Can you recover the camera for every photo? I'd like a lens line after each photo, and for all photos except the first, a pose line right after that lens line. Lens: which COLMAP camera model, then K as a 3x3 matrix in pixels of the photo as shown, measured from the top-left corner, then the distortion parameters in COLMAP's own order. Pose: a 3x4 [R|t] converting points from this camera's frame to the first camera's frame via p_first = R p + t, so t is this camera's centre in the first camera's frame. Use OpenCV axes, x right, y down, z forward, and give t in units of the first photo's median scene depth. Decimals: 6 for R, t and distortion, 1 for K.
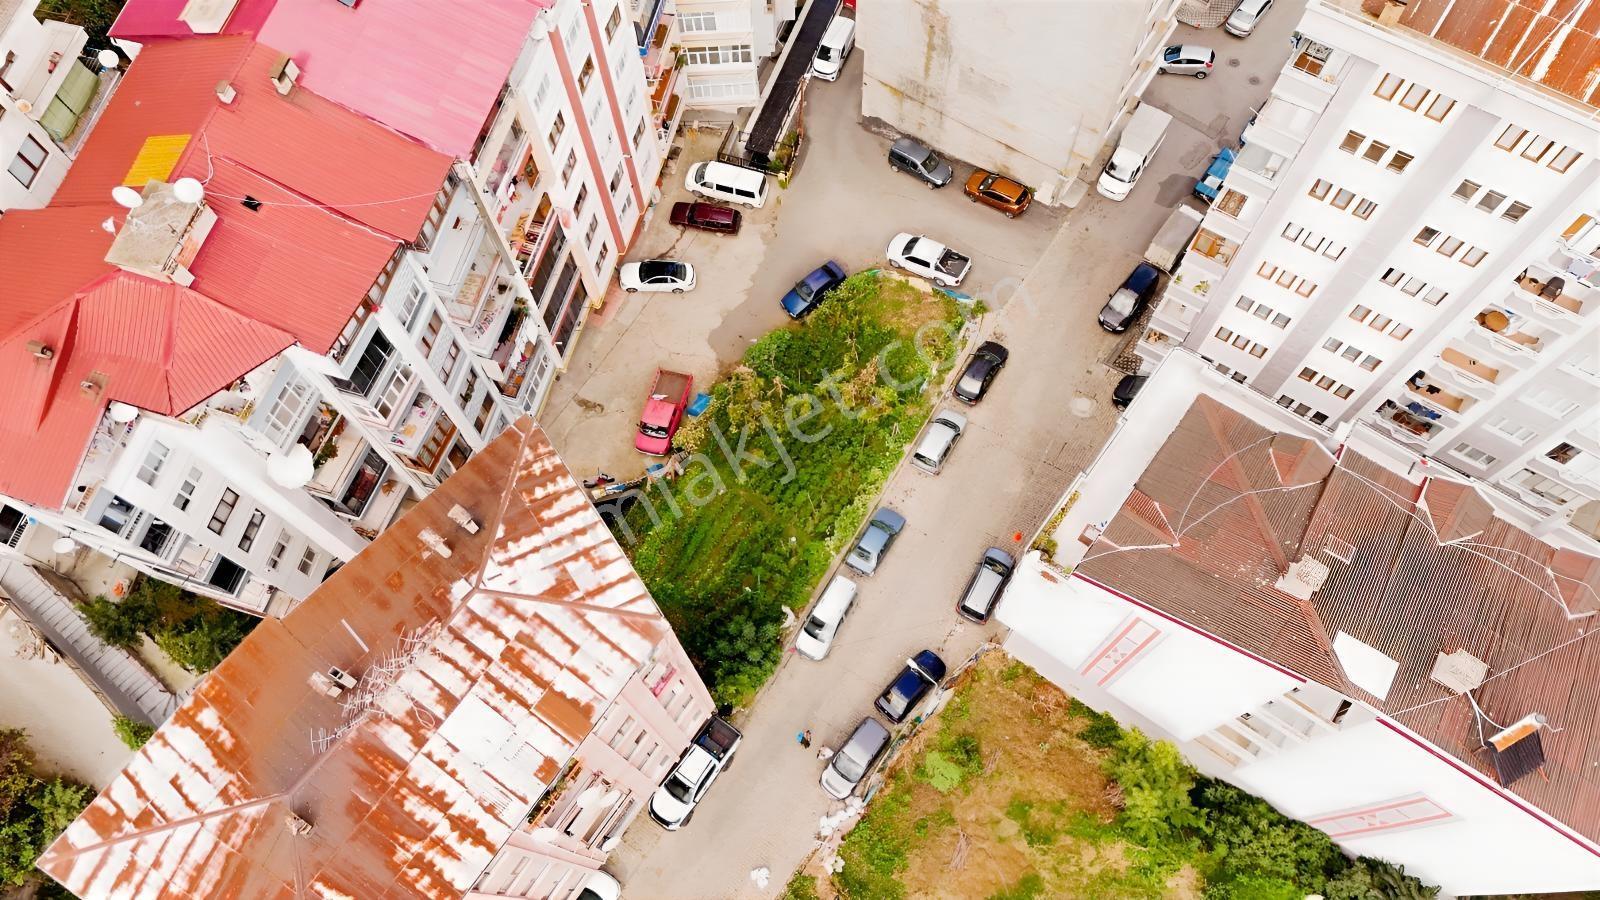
lens RADIAL K [[1177.4, 0, 802.5], [0, 1177.4, 447.8], [0, 0, 1]] dist [0.097280, -0.107508]
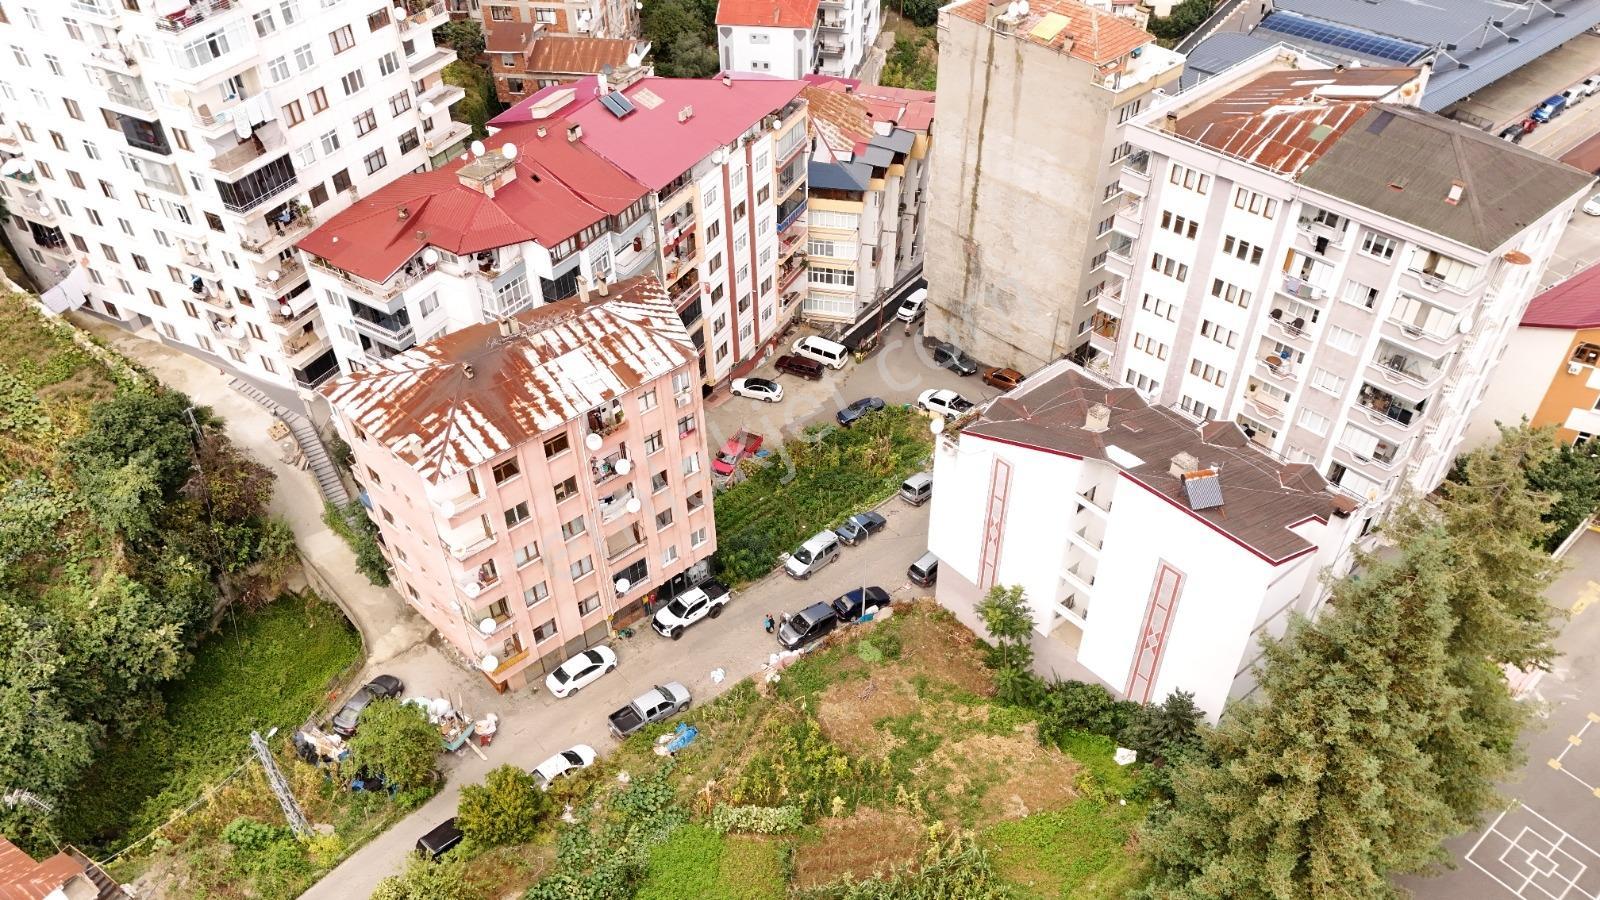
lens RADIAL K [[1177.4, 0, 802.5], [0, 1177.4, 447.8], [0, 0, 1]] dist [0.097280, -0.107508]
pose [[0.972484, 0.162622, -0.166818, 0.221346], [-0.220487, 0.873695, -0.433638, 0.642207], [0.075229, 0.458488, 0.885511, -0.272929]]
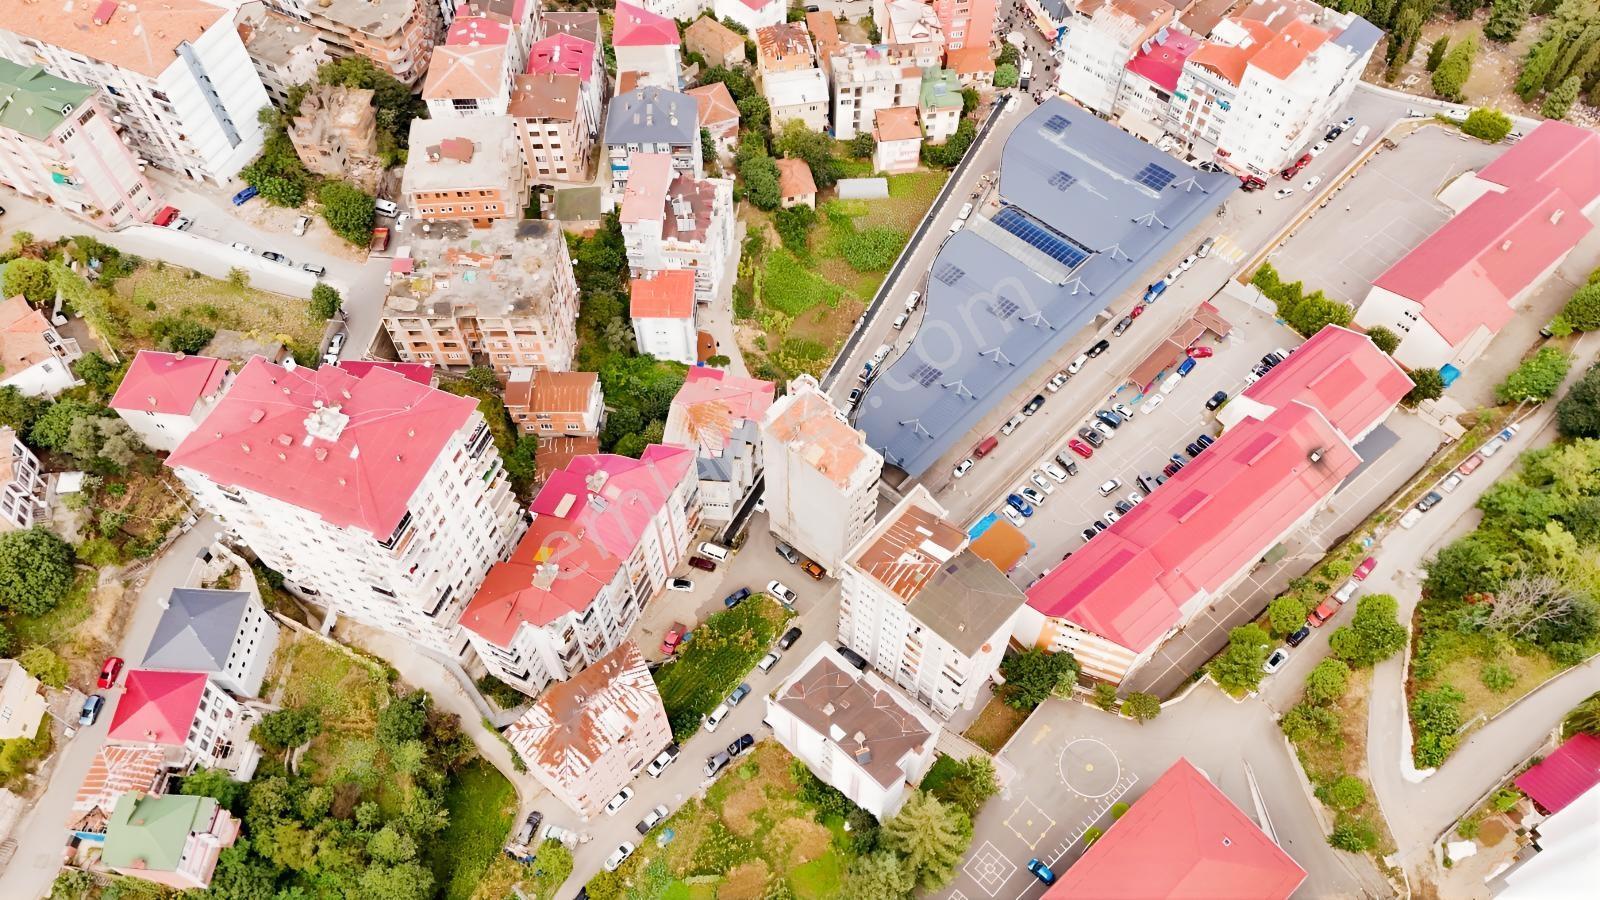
lens RADIAL K [[1177.4, 0, 802.5], [0, 1177.4, 447.8], [0, 0, 1]] dist [0.097280, -0.107508]
pose [[0.990868, 0.122838, -0.055598, 0.316982], [-0.130871, 0.975414, -0.177316, -0.016547], [0.032450, 0.182973, 0.982582, -2.021940]]
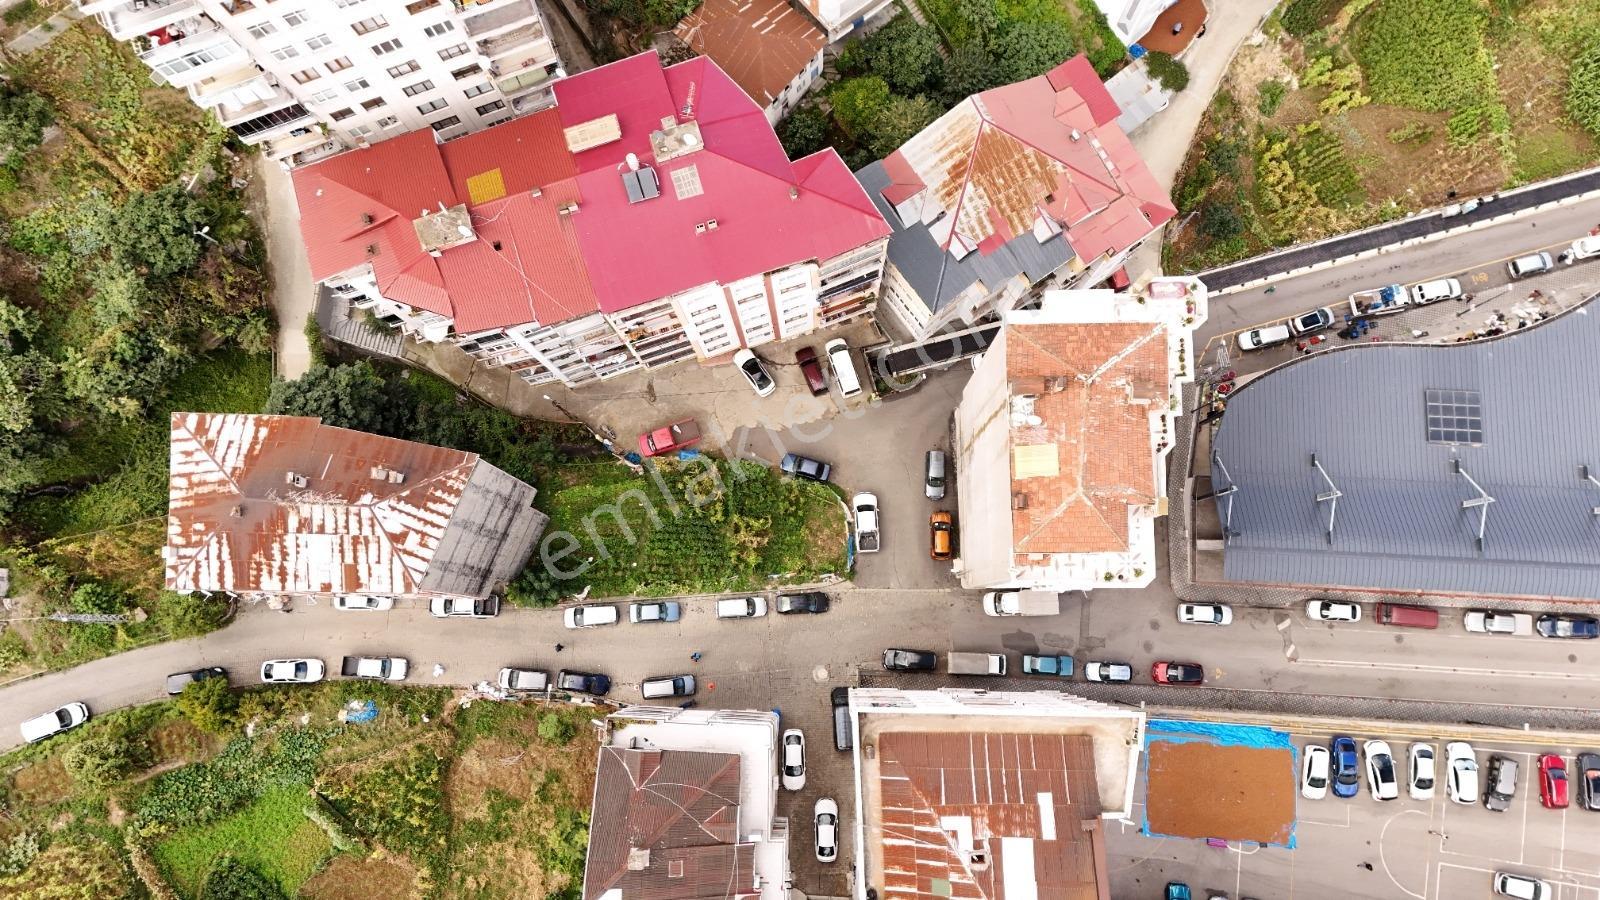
lens RADIAL K [[1181.1, 0, 801.7], [0, 1181.1, 449.4], [0, 0, 1]] dist [0.063706, -0.050388]
pose [[0.562364, 0.819651, -0.109179, 0.175440], [-0.761565, 0.564838, 0.317767, -0.726282], [0.322126, -0.095554, 0.941862, -0.410105]]
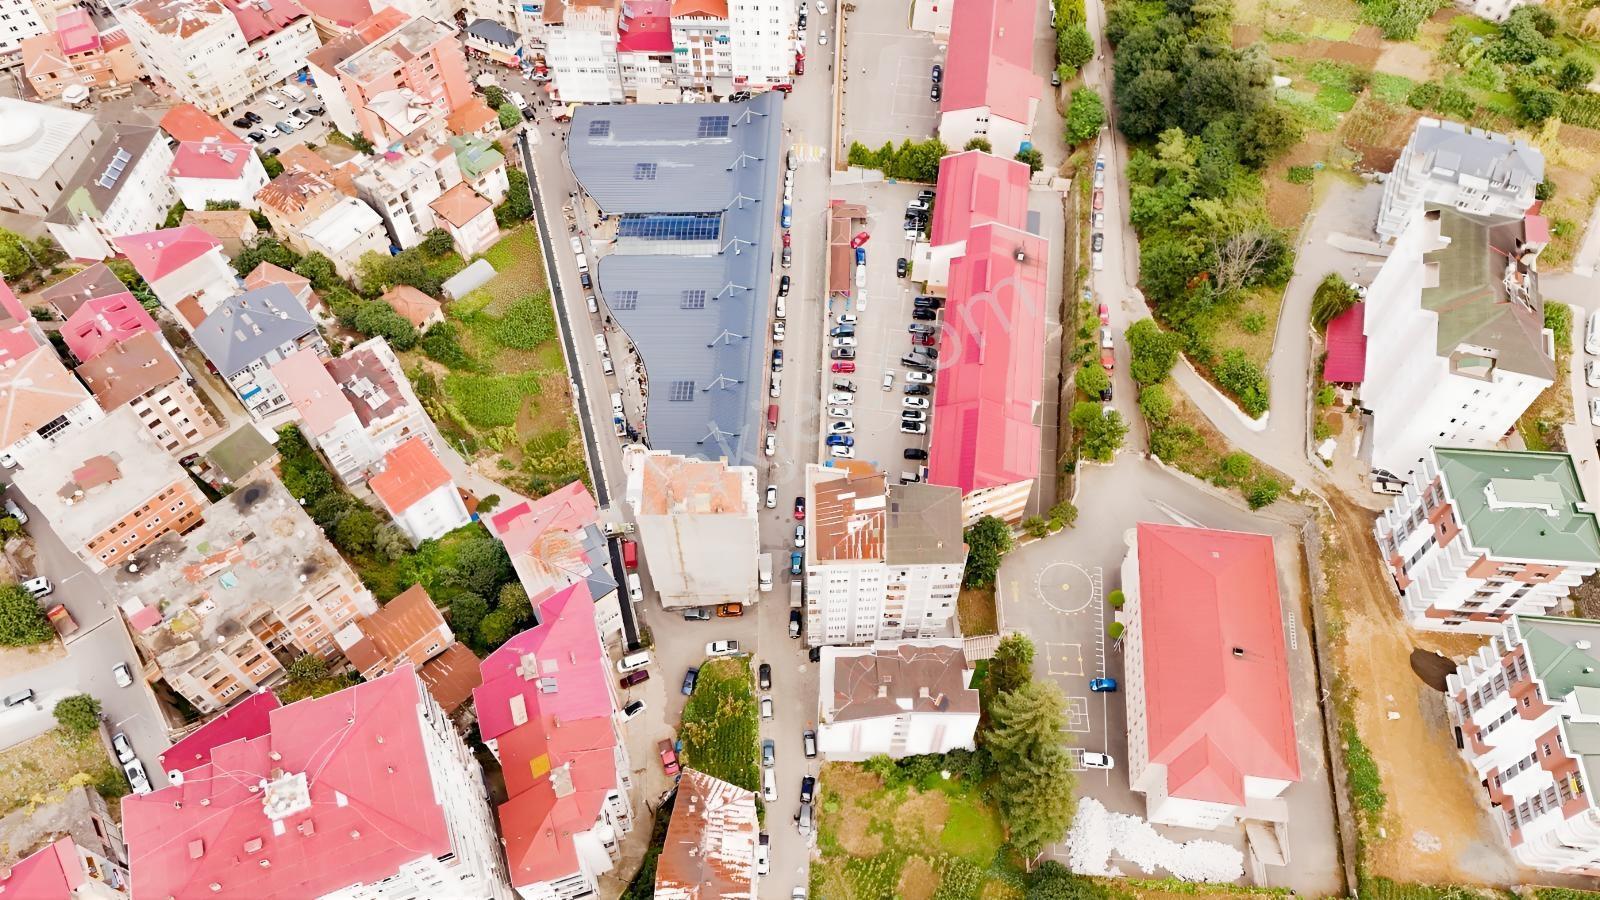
lens RADIAL K [[1172.9, 0, 800.0], [0, 1172.9, 450.0], [0, 0, 1]] dist [0.142895, -0.240949]
pose [[0.823341, -0.464960, 0.325457, -0.478573], [0.519831, 0.847959, -0.103640, -0.208833], [-0.227786, 0.254513, 0.939860, -1.923808]]
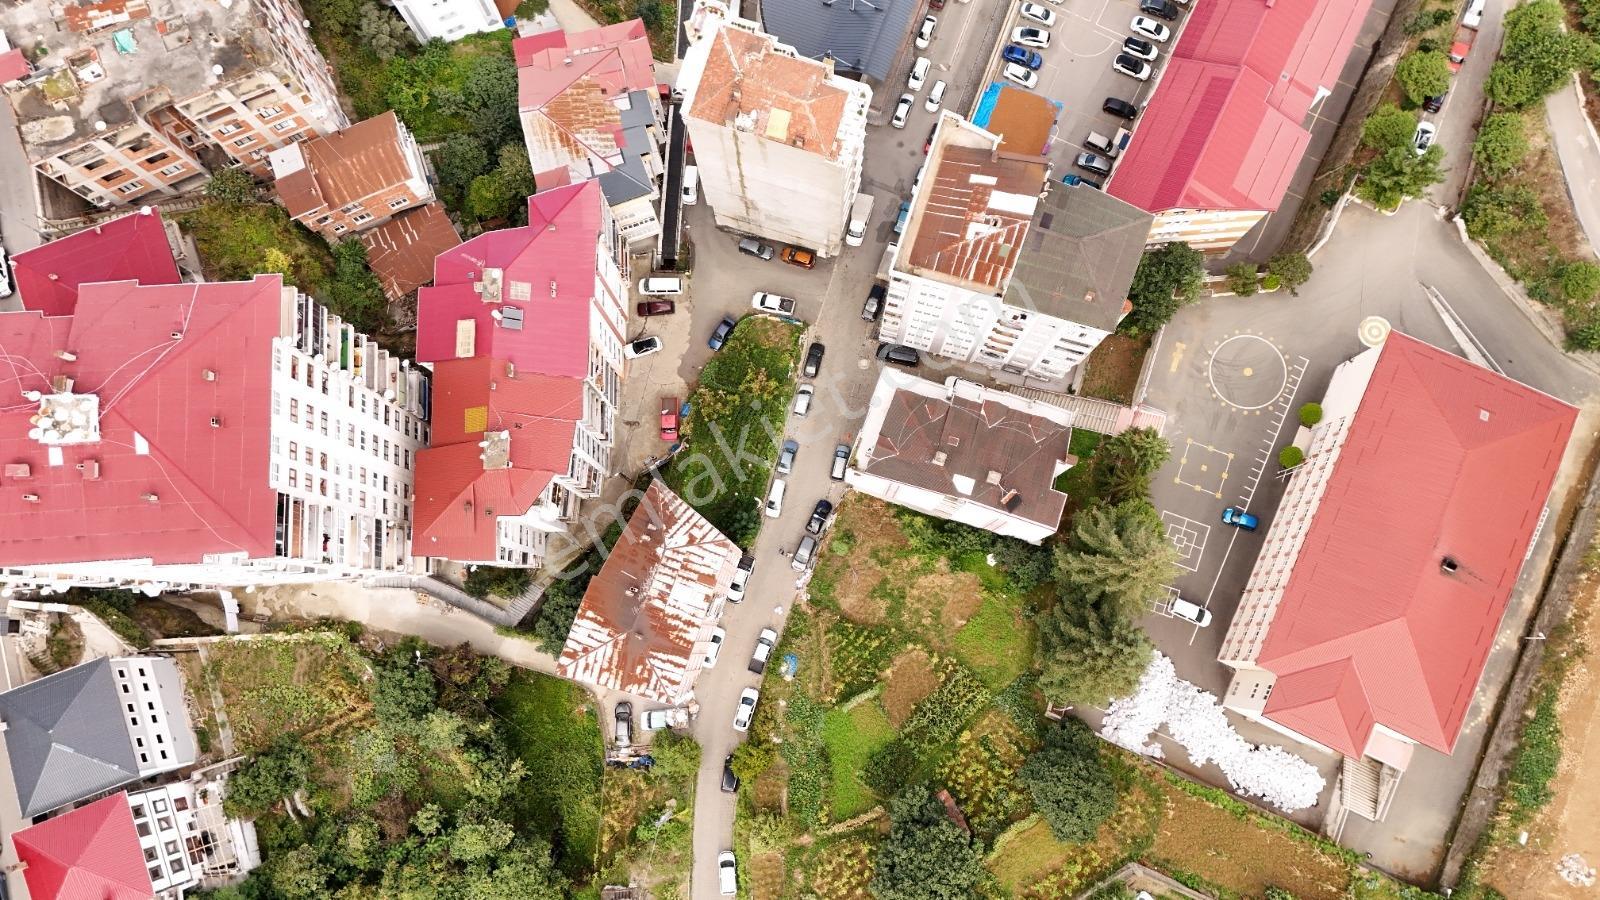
lens RADIAL K [[1177.4, 0, 802.5], [0, 1177.4, 447.8], [0, 0, 1]] dist [0.097280, -0.107508]
pose [[0.959477, -0.276577, 0.053926, -0.024907], [0.257947, 0.939109, 0.227019, -0.449074], [-0.113431, -0.203909, 0.972396, -1.183724]]
